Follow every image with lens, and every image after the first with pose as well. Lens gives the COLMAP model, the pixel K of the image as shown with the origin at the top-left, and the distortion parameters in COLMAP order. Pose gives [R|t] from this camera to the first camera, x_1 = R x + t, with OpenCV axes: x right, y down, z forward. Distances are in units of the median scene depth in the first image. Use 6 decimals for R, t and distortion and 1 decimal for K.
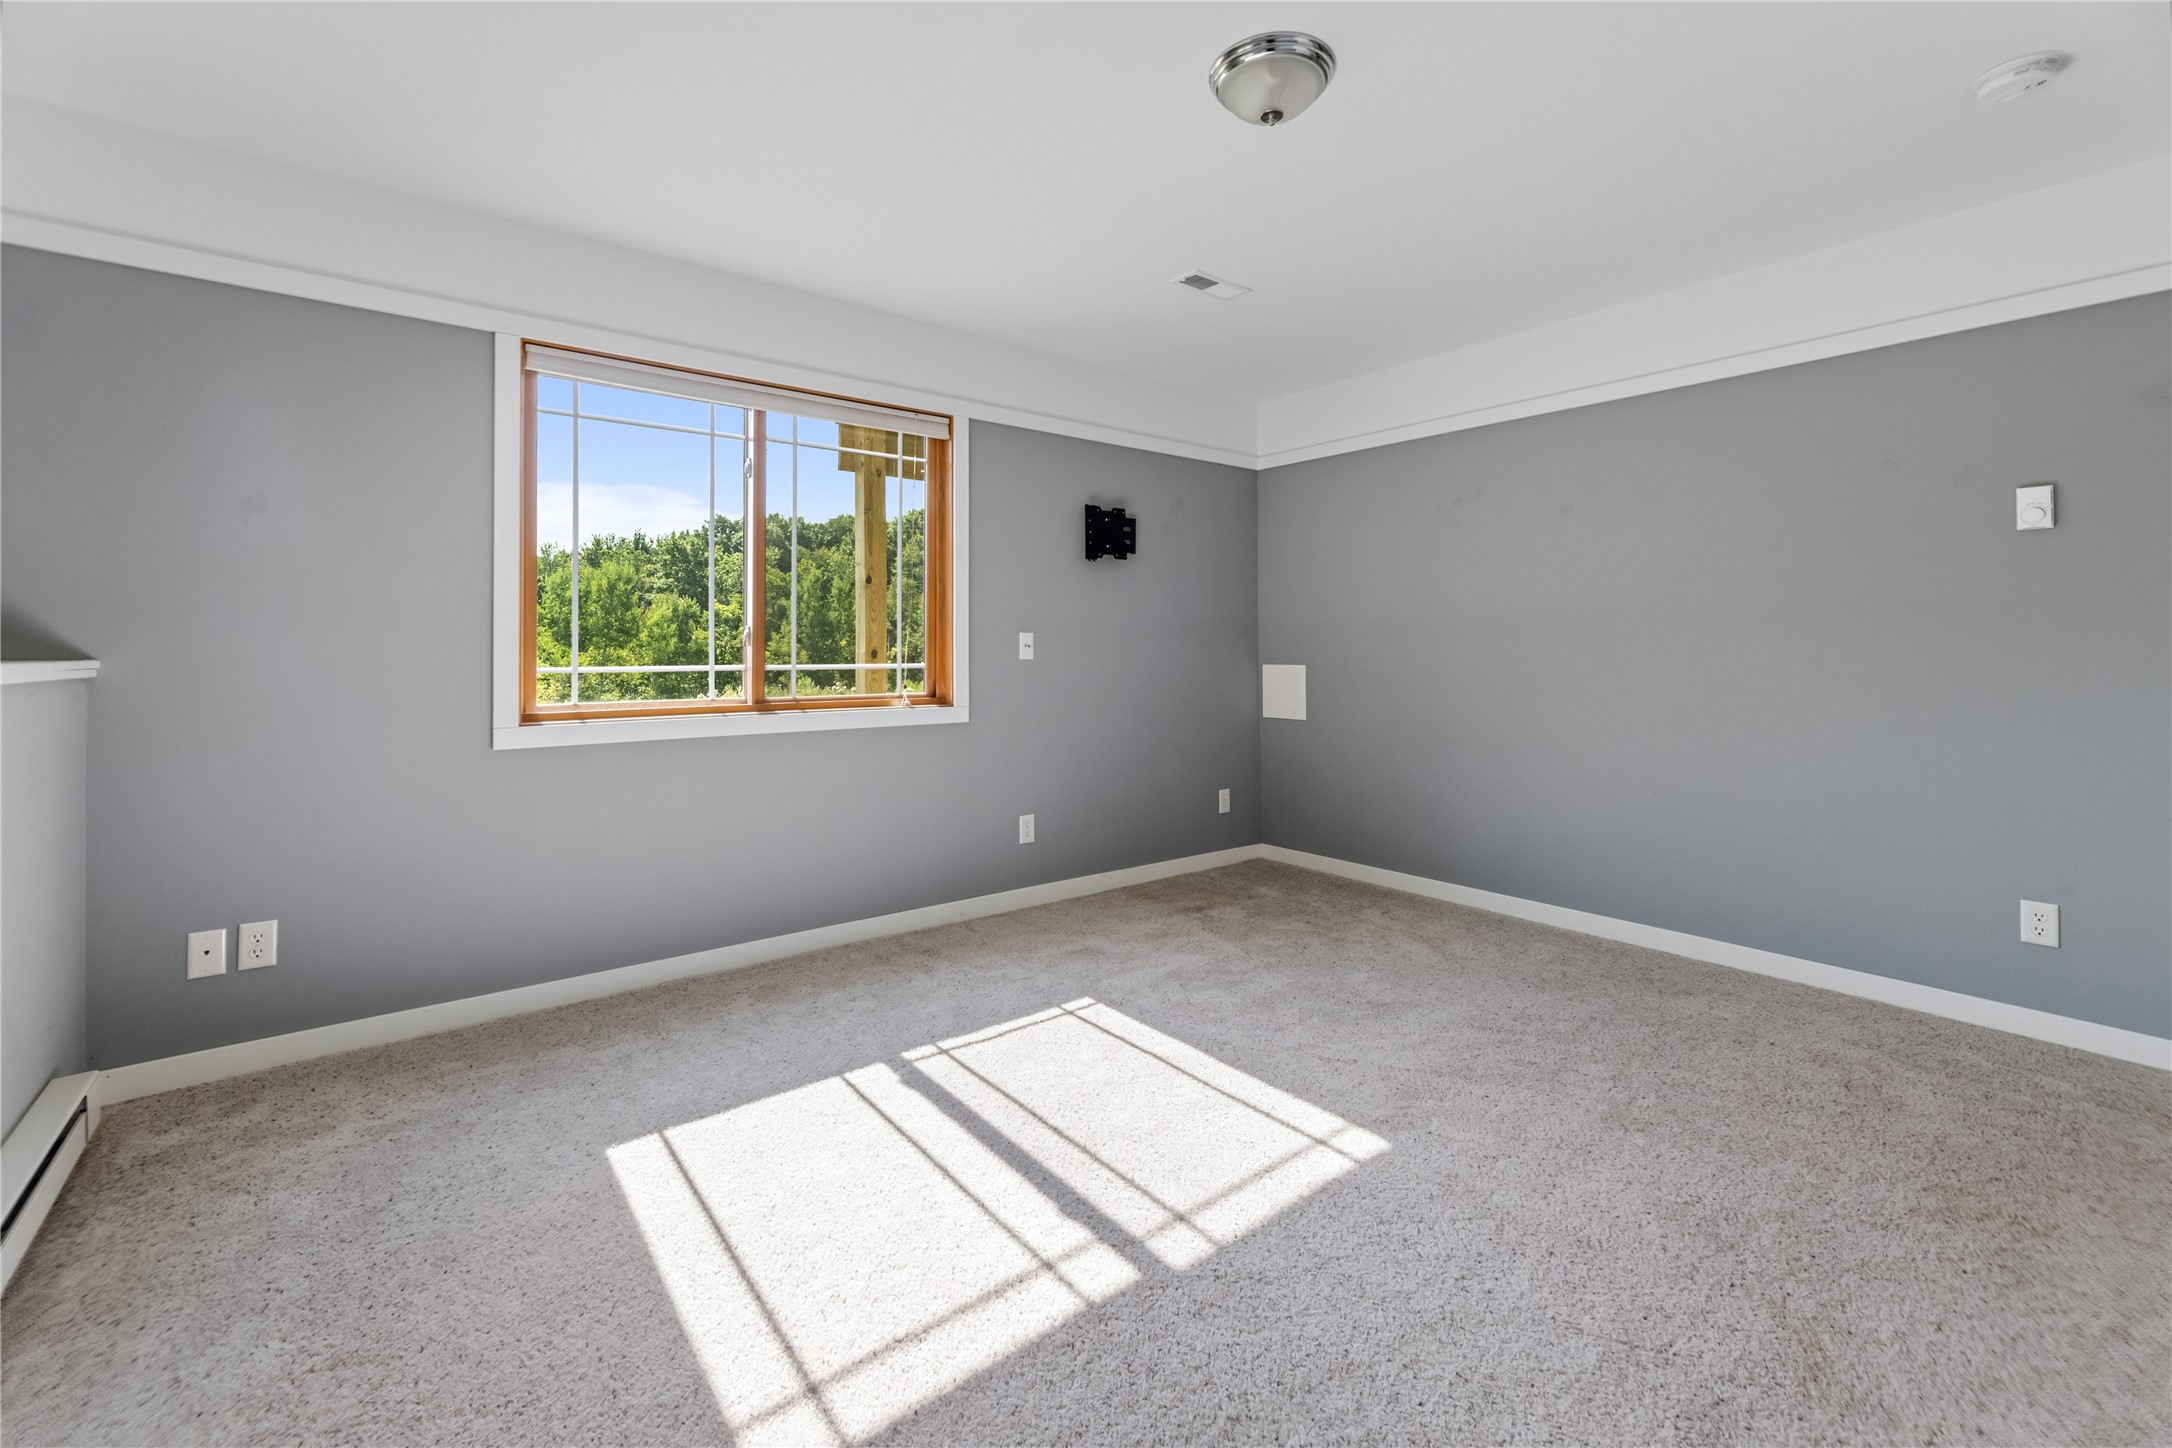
lens RADIAL K [[906.2, 0, 1083.1], [0, 906.2, 640.4], [0, 0, 1]] dist [-0.001566, -0.000078]
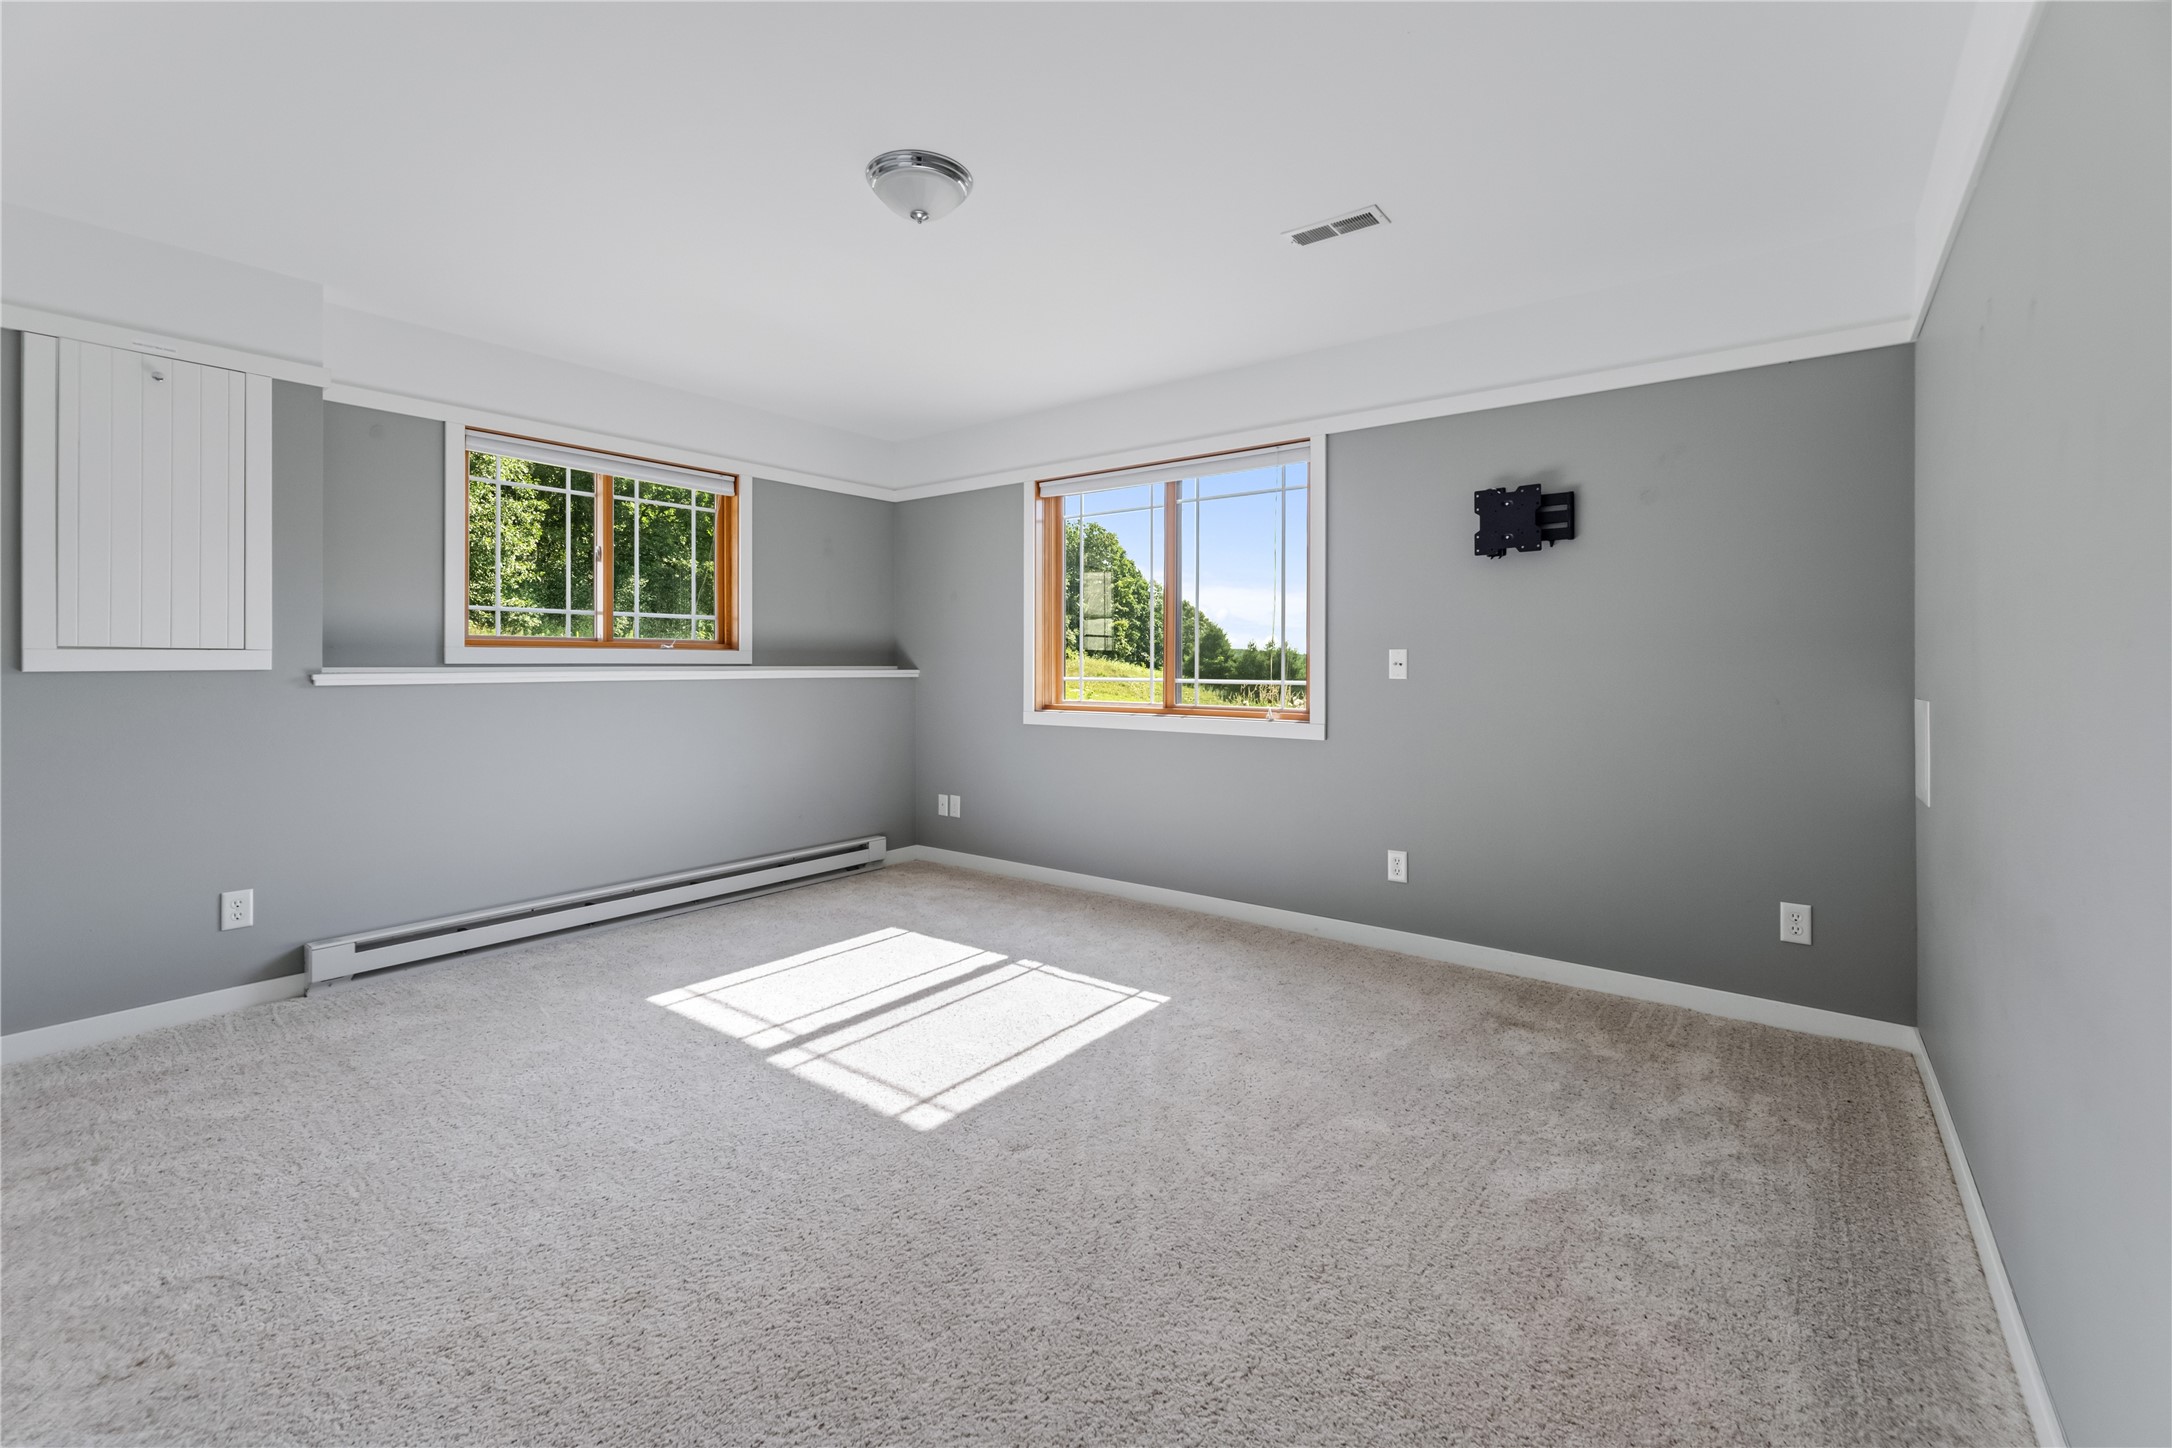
lens RADIAL K [[906.0, 0, 1097.4], [0, 906.0, 669.1], [0, 0, 1]] dist [-0.001862, -0.000065]
pose [[0.255664, 0.006688, -0.966742, 0.920905], [0.005795, 0.999948, 0.008450, 0.002120], [0.966748, -0.007763, 0.255612, 0.601526]]
